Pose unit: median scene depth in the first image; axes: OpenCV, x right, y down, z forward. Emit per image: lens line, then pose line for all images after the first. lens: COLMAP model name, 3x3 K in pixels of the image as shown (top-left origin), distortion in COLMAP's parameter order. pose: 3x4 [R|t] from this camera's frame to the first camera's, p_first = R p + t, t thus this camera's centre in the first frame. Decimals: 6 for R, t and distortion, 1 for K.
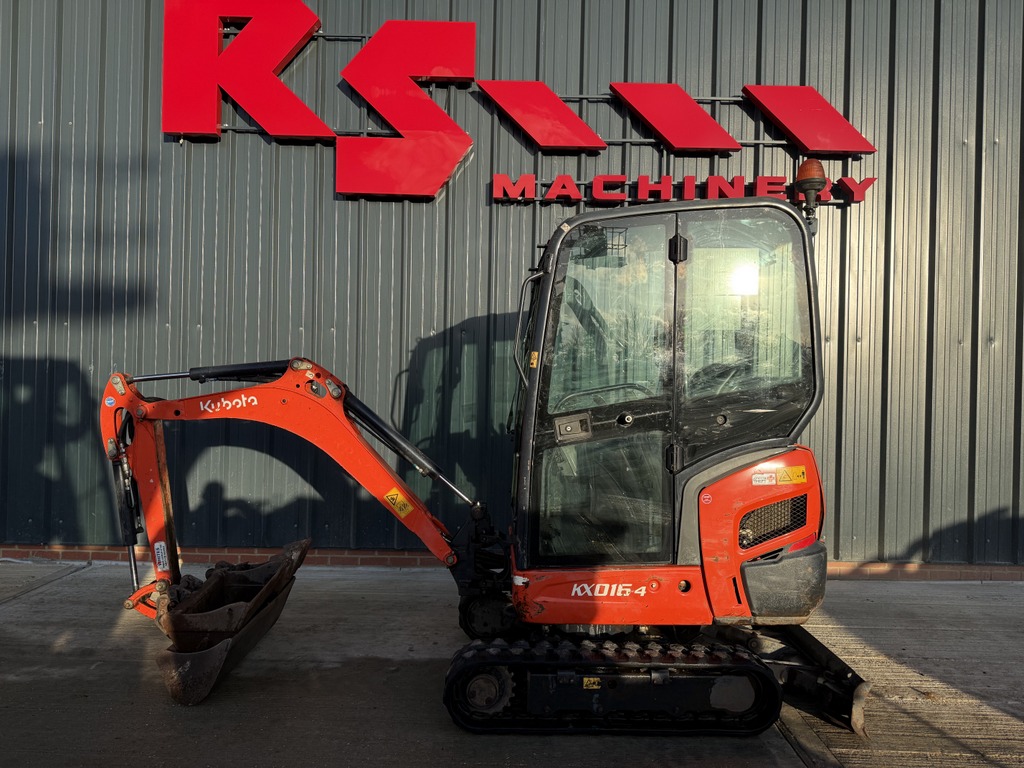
lens RADIAL K [[714.5, 0, 518.4], [0, 714.5, 390.2], [0, 0, 1]] dist [0.046050, -0.063196]
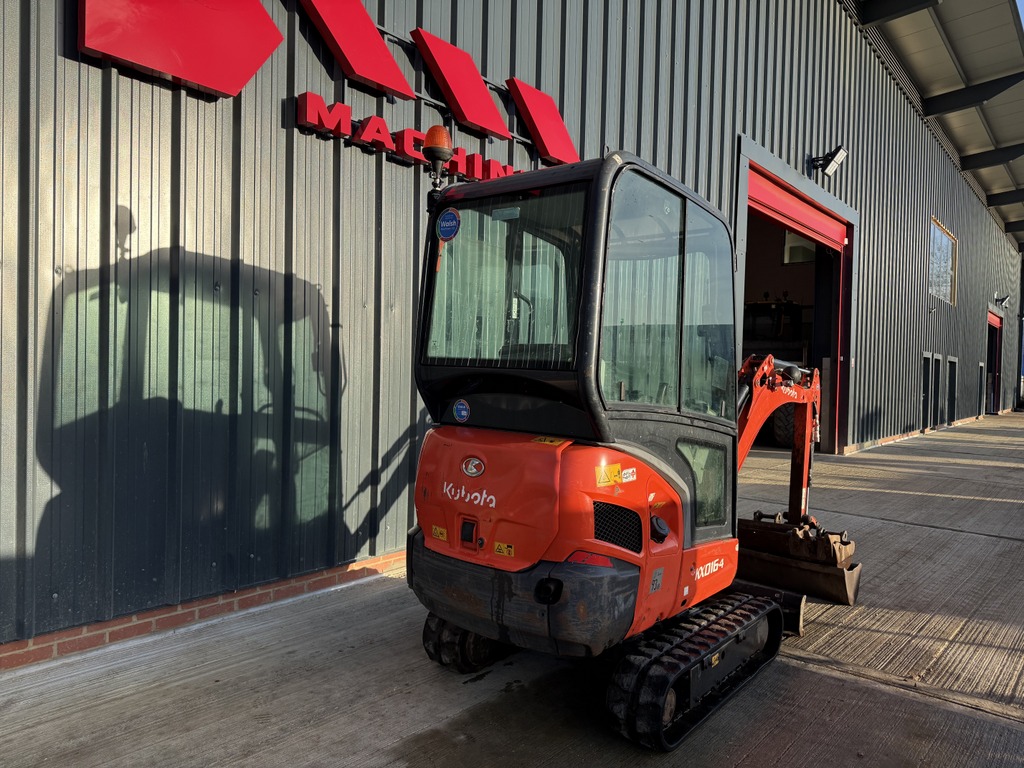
lens RADIAL K [[723.9, 0, 513.3], [0, 723.9, 384.0], [0, 0, 1]] dist [0.024556, -0.029698]
pose [[0.631768, -0.018979, 0.774925, -0.666514], [-0.012171, 0.999334, 0.034397, -0.021929], [-0.775062, -0.031163, 0.631117, 0.421990]]
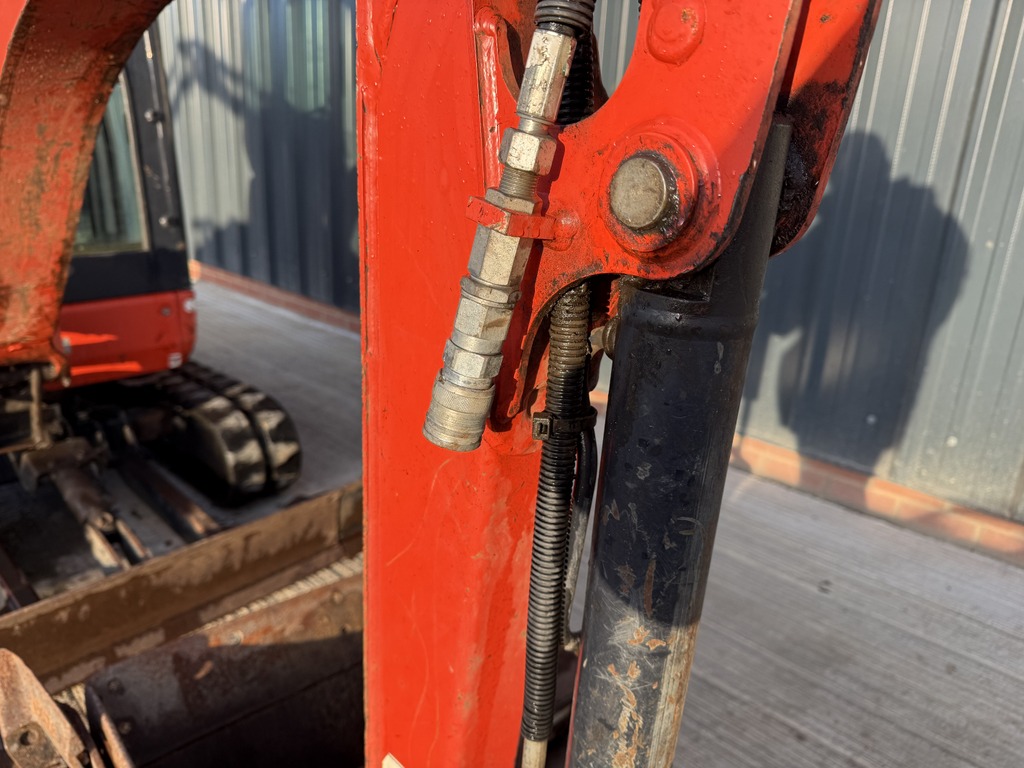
lens RADIAL K [[743.9, 0, 512.0], [0, 743.9, 384.0], [0, 0, 1]] dist [0.000348, -0.001648]
pose [[0.732709, 0.230330, -0.640380, 0.733599], [-0.036639, 0.952970, 0.300841, 0.081514], [0.679556, -0.196966, 0.706689, 0.750408]]
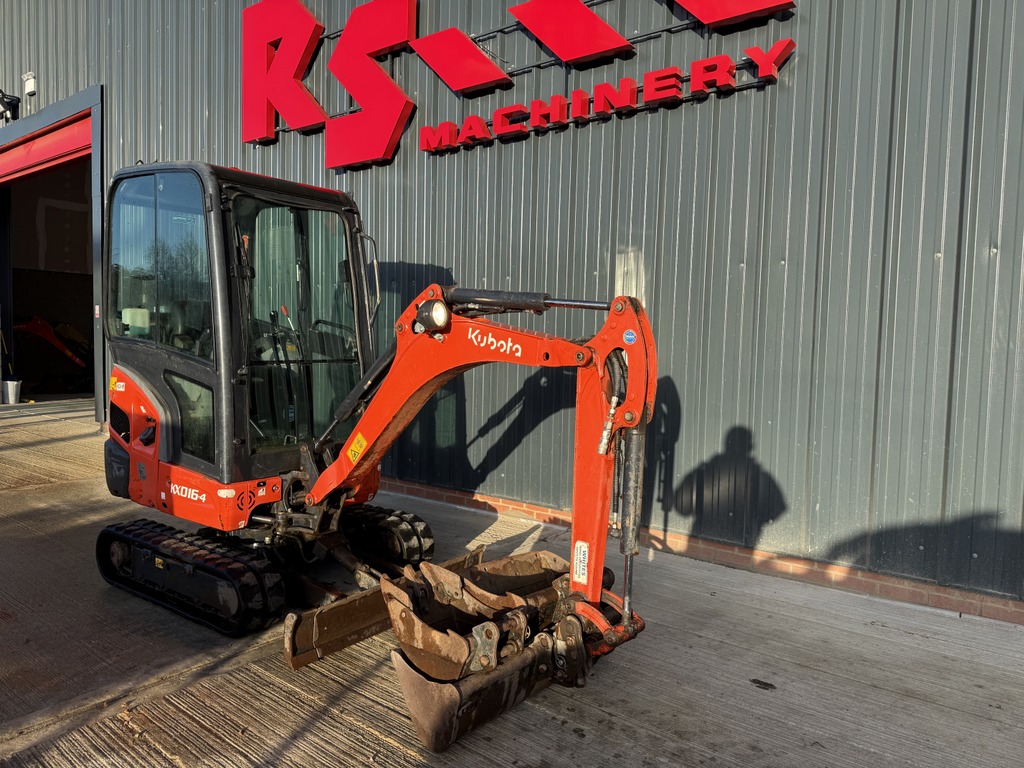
lens RADIAL K [[723.9, 0, 513.3], [0, 723.9, 384.0], [0, 0, 1]] dist [0.024556, -0.029698]
pose [[0.790649, 0.031373, -0.611465, 0.972715], [-0.004691, 0.998967, 0.045188, 0.033672], [0.612251, -0.032859, 0.789980, 0.300001]]
